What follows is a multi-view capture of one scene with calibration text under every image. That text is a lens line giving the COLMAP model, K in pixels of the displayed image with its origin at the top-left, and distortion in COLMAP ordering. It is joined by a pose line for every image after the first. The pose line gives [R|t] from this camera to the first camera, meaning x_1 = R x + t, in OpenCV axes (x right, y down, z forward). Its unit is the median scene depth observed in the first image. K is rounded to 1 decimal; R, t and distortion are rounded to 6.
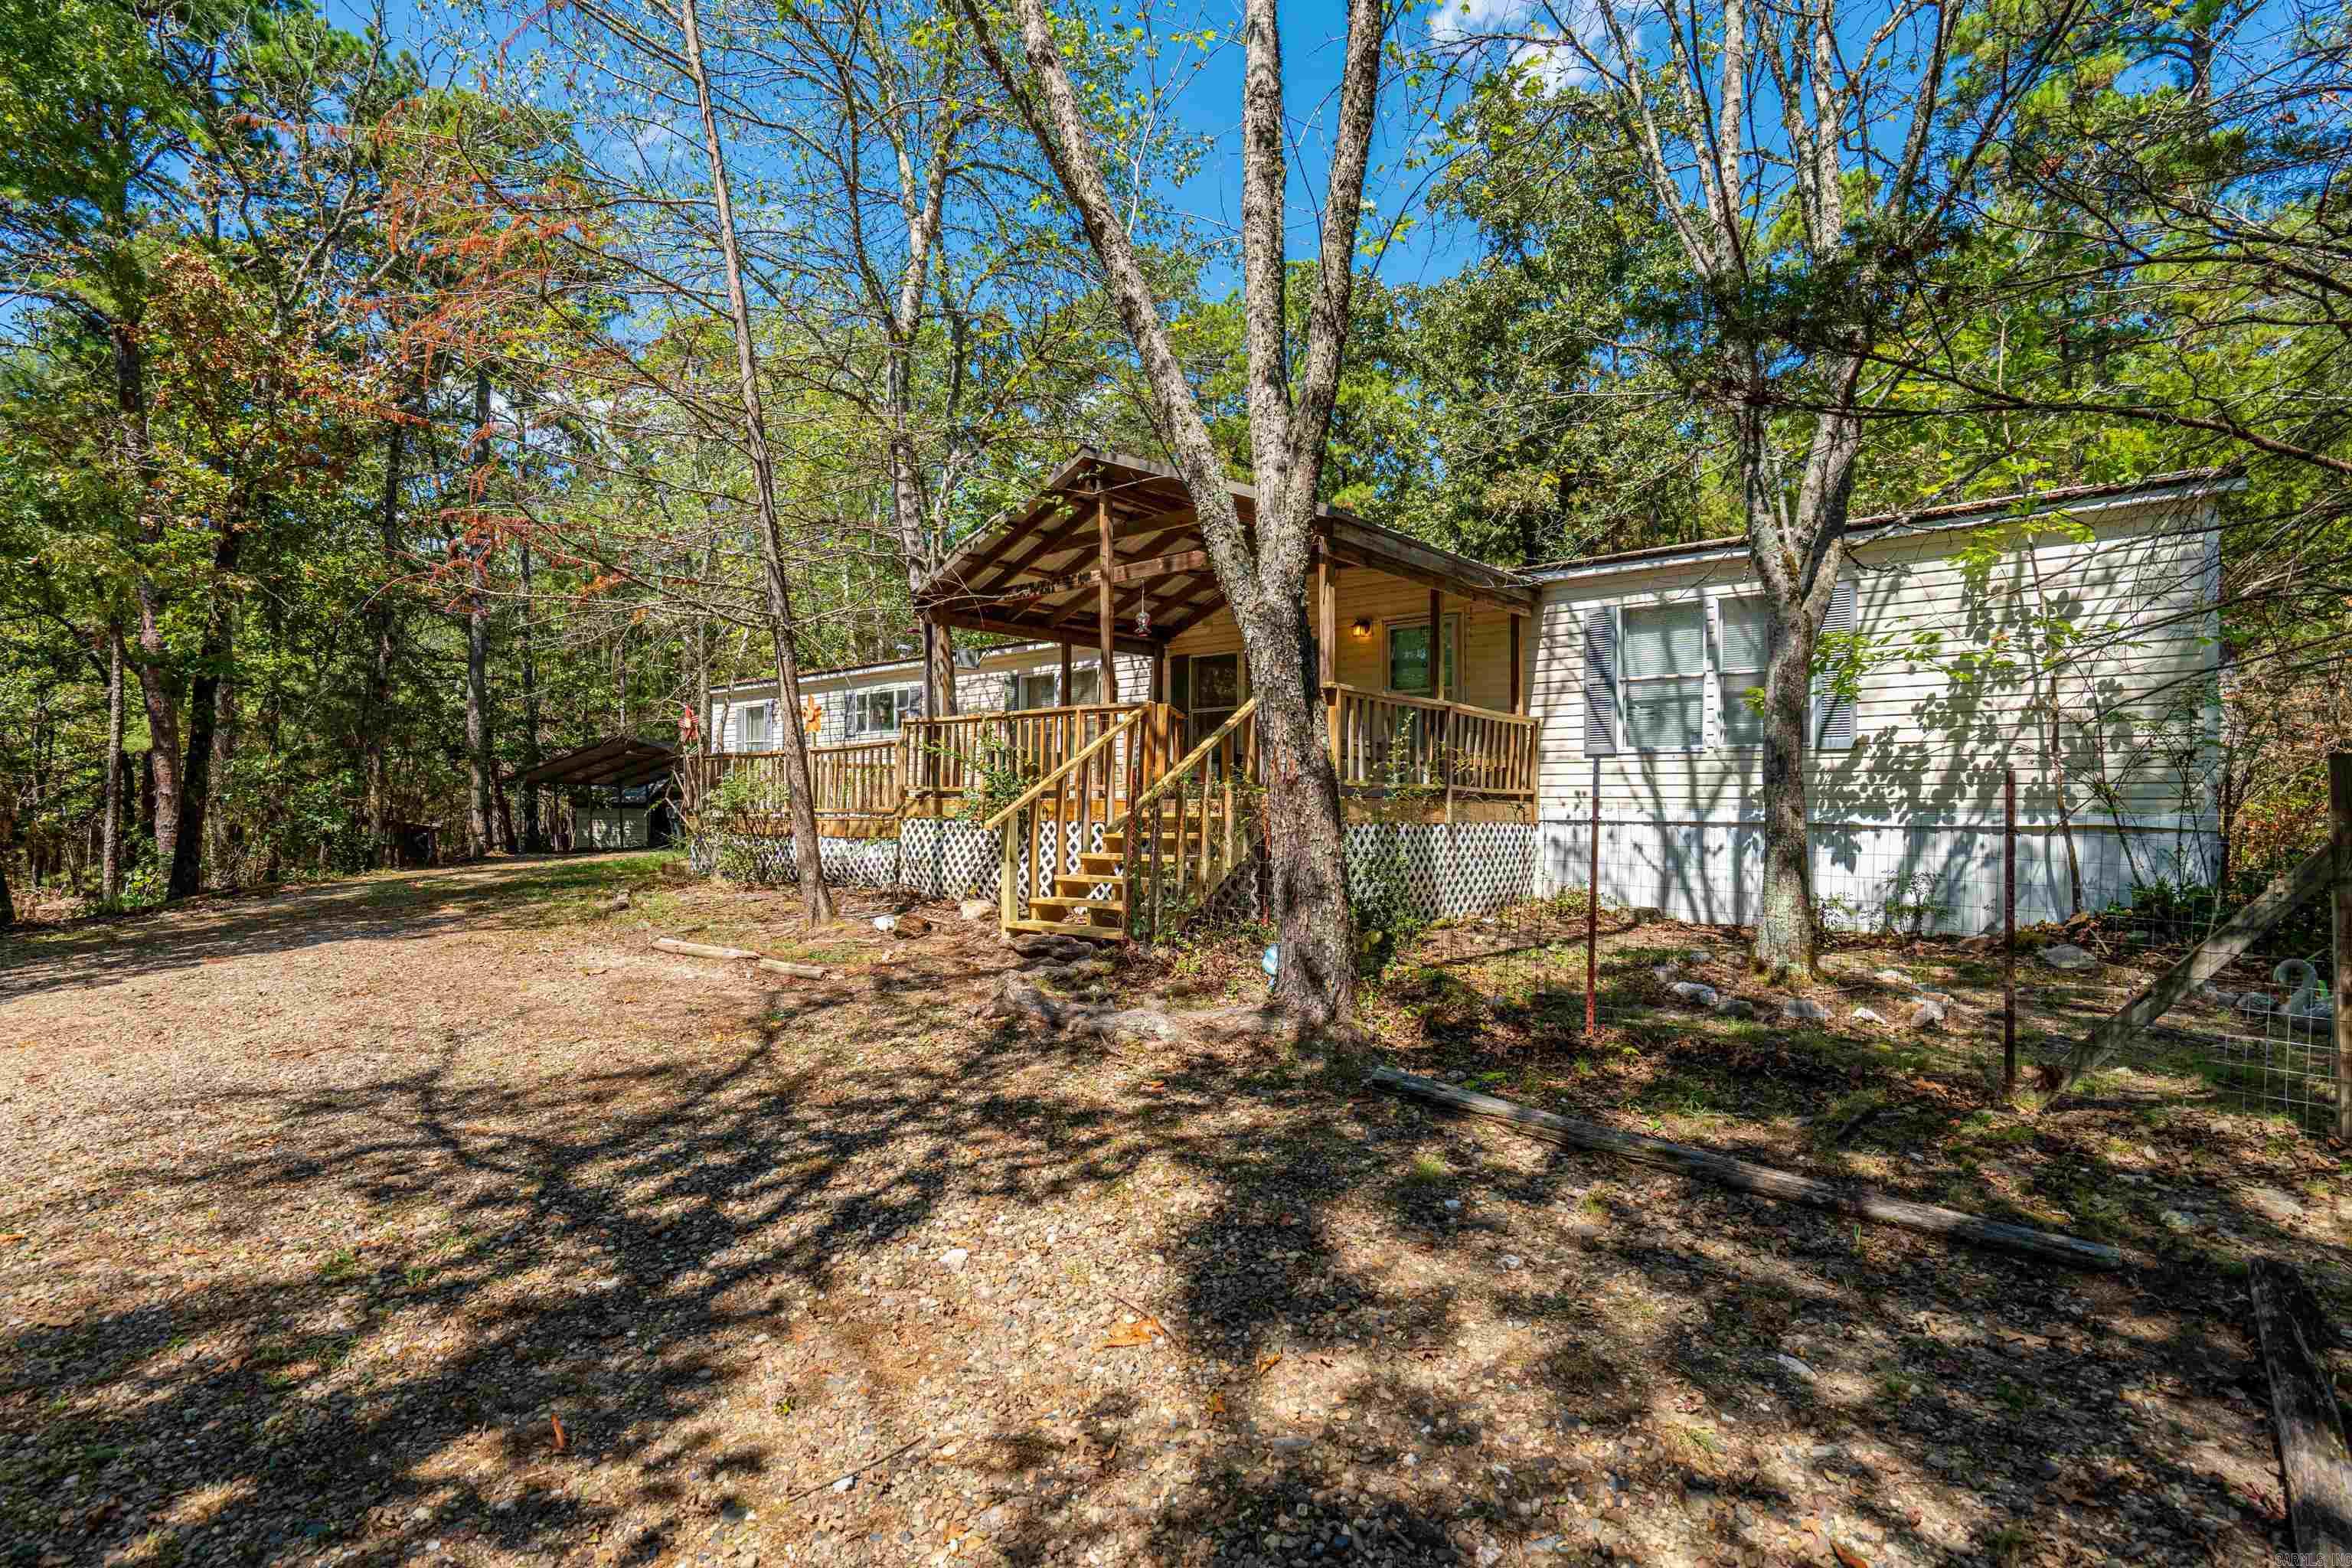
lens RADIAL K [[1089.9, 0, 1169.0], [0, 1089.9, 794.8], [0, 0, 1]] dist [-0.002172, -0.000481]
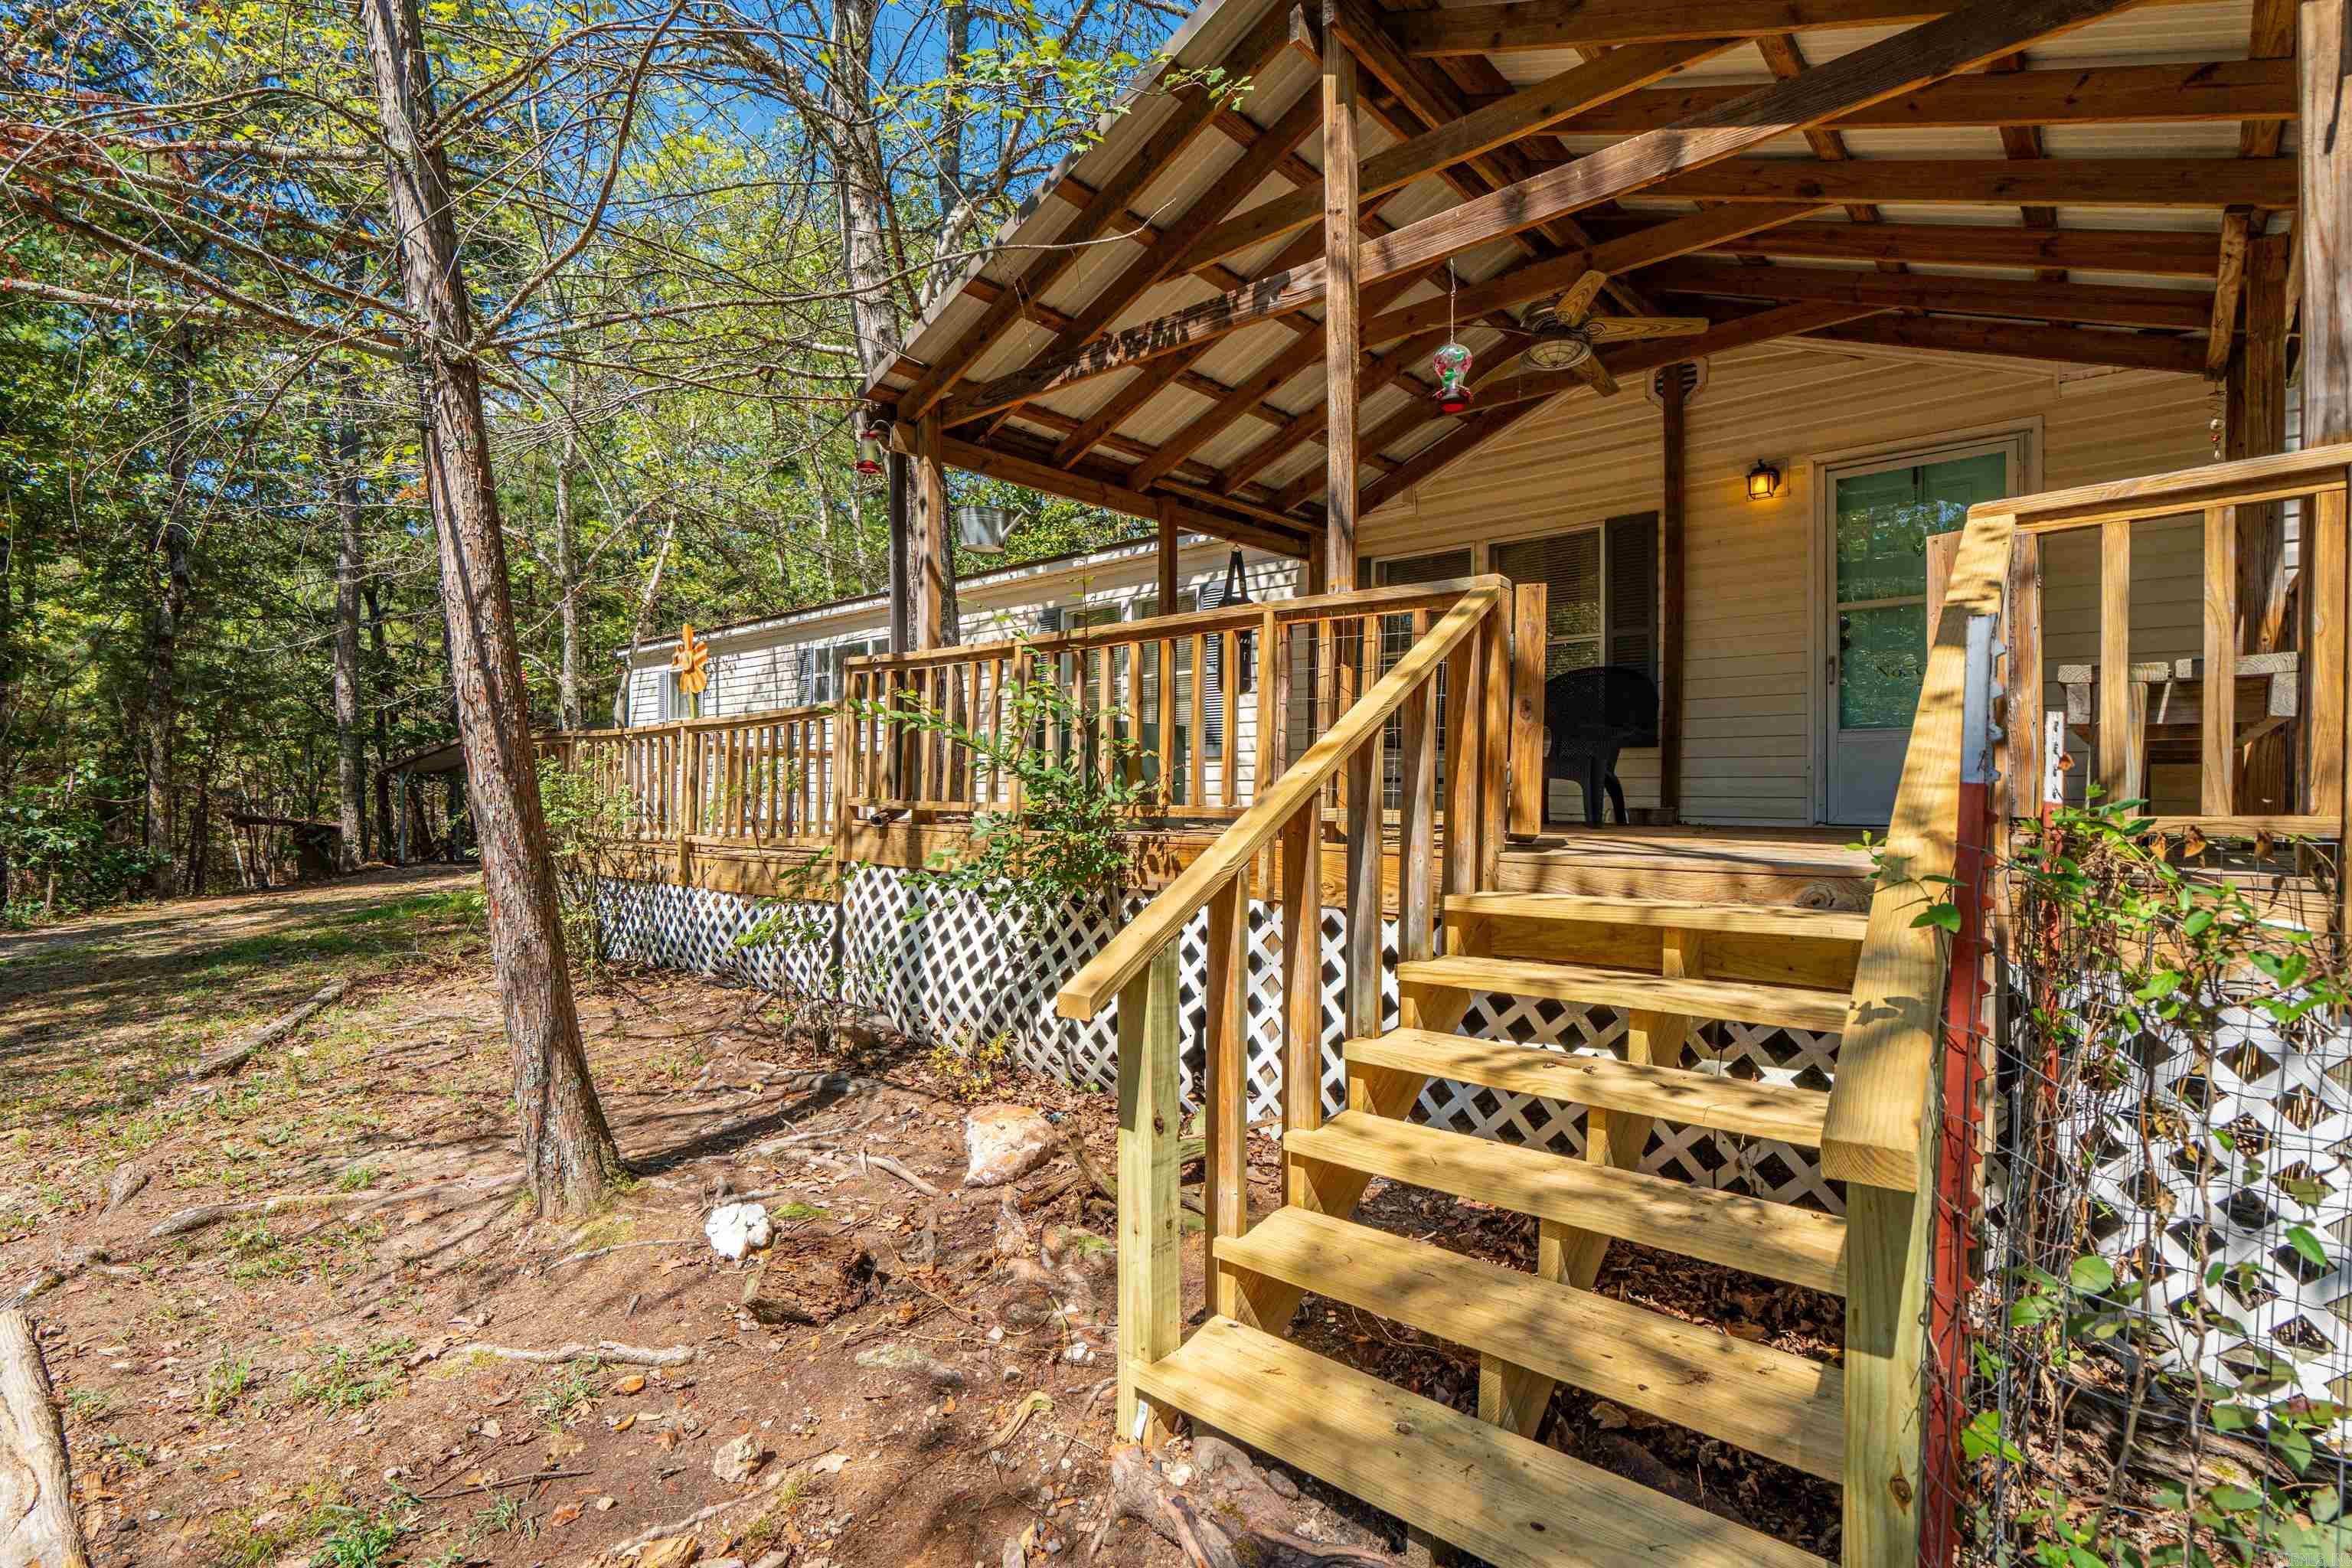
lens RADIAL K [[1089.9, 0, 1183.3], [0, 1089.9, 778.5], [0, 0, 1]] dist [-0.002172, -0.000481]
pose [[0.999975, -0.000964, 0.007017, -0.100532], [0.000973, 0.999999, -0.001283, -0.015637], [-0.007015, 0.001289, 0.999975, 0.527332]]
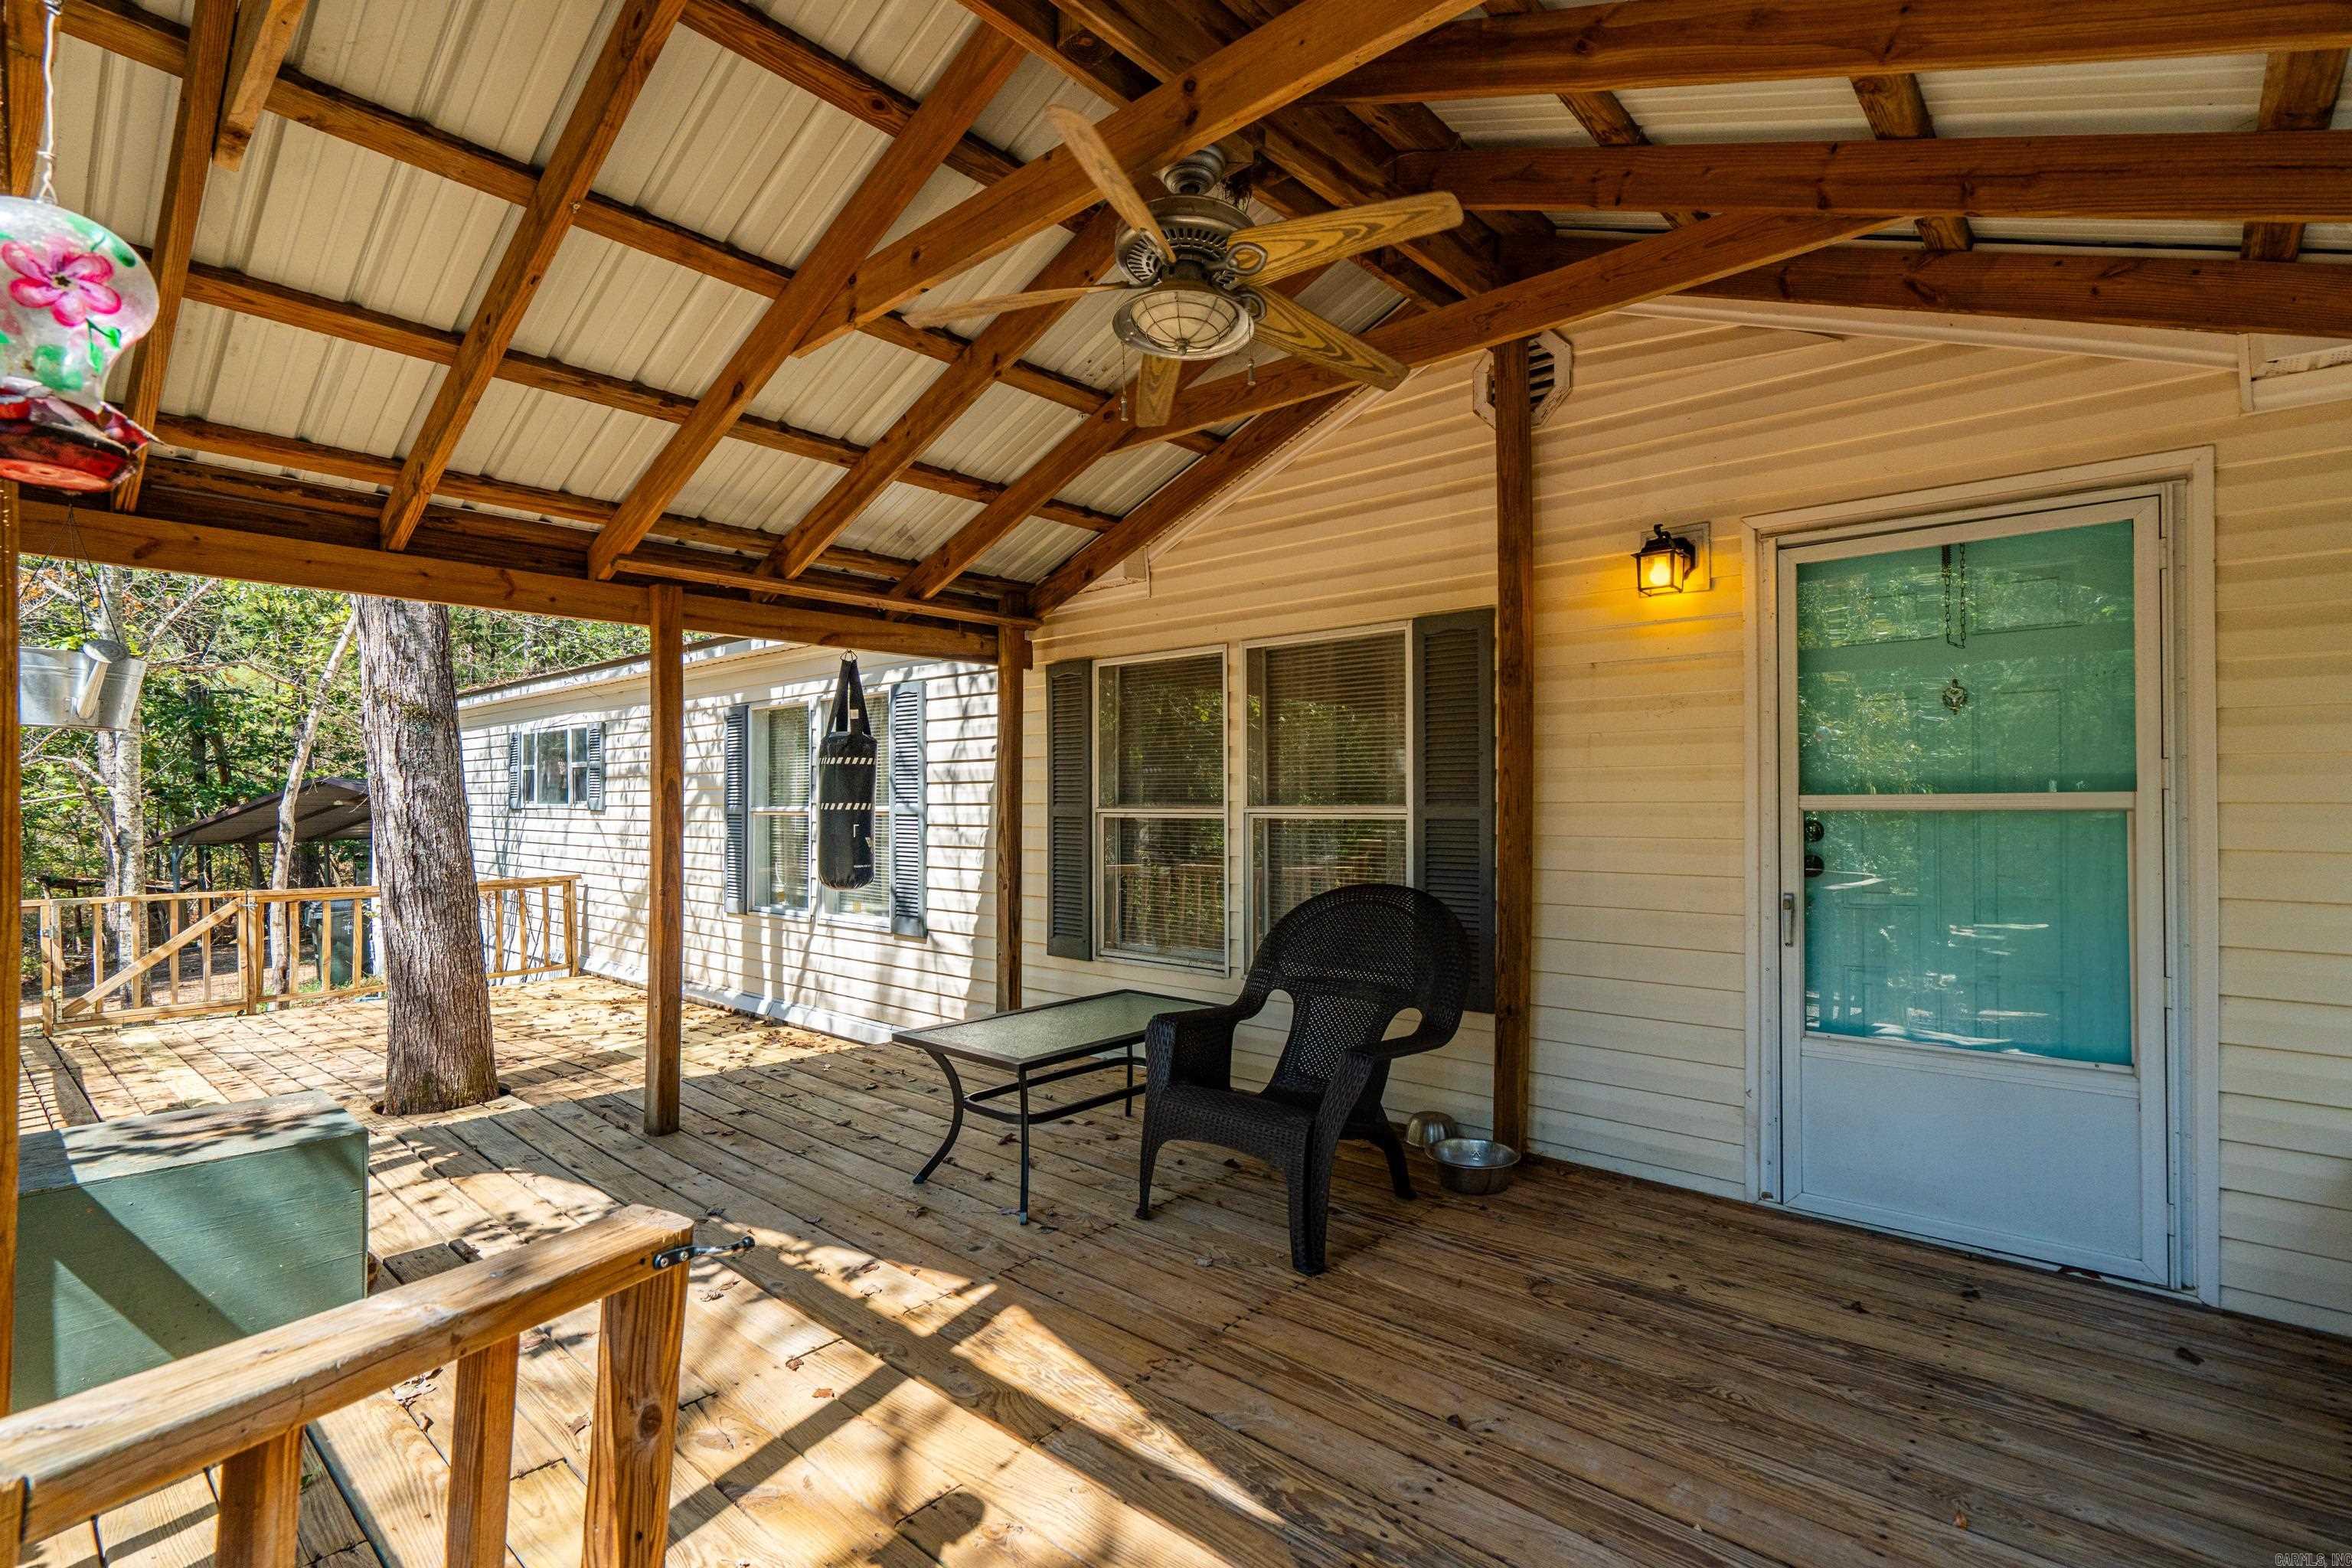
lens RADIAL K [[1089.9, 0, 1178.8], [0, 1089.9, 790.2], [0, 0, 1]] dist [-0.002172, -0.000481]
pose [[0.999967, -0.003710, 0.007180, 0.055075], [0.003741, 0.999984, -0.004339, -0.100340], [-0.007163, 0.004366, 0.999965, 0.768150]]
